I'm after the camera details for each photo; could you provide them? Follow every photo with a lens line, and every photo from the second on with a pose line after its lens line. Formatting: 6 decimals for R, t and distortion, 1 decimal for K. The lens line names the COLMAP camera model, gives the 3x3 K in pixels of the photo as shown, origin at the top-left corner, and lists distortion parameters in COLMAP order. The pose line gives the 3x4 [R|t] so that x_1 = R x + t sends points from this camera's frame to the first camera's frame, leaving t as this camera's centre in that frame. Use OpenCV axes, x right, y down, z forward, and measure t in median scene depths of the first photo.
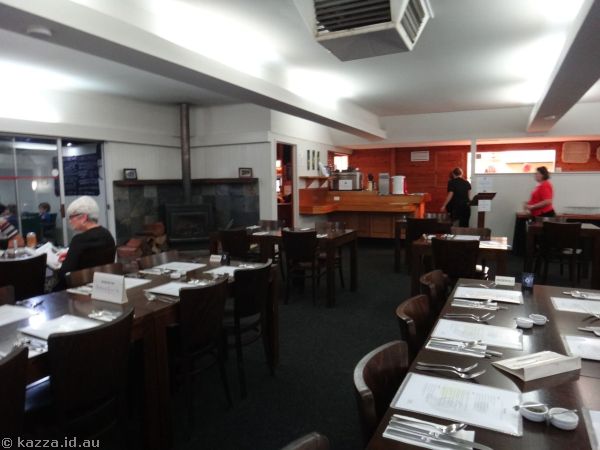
lens RADIAL K [[421.5, 0, 300.0], [0, 421.5, 225.0], [0, 0, 1]] dist [0.001884, -0.000588]
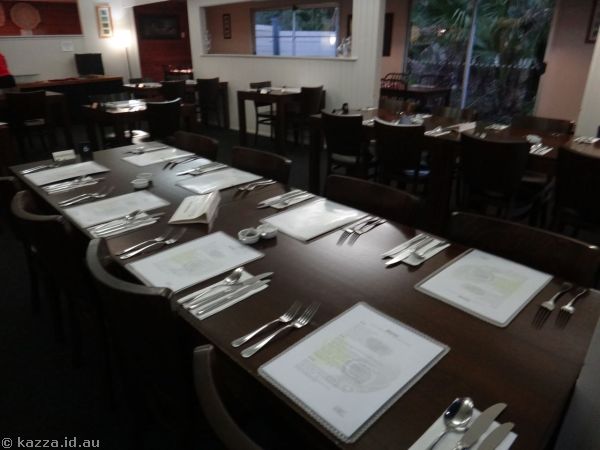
lens RADIAL K [[421.5, 0, 300.0], [0, 421.5, 225.0], [0, 0, 1]] dist [0.001884, -0.000588]
pose [[0.358038, -0.368629, 0.857859, -0.223204], [0.105856, 0.928868, 0.354962, 0.002911], [-0.927687, -0.036281, 0.371592, 0.238761]]
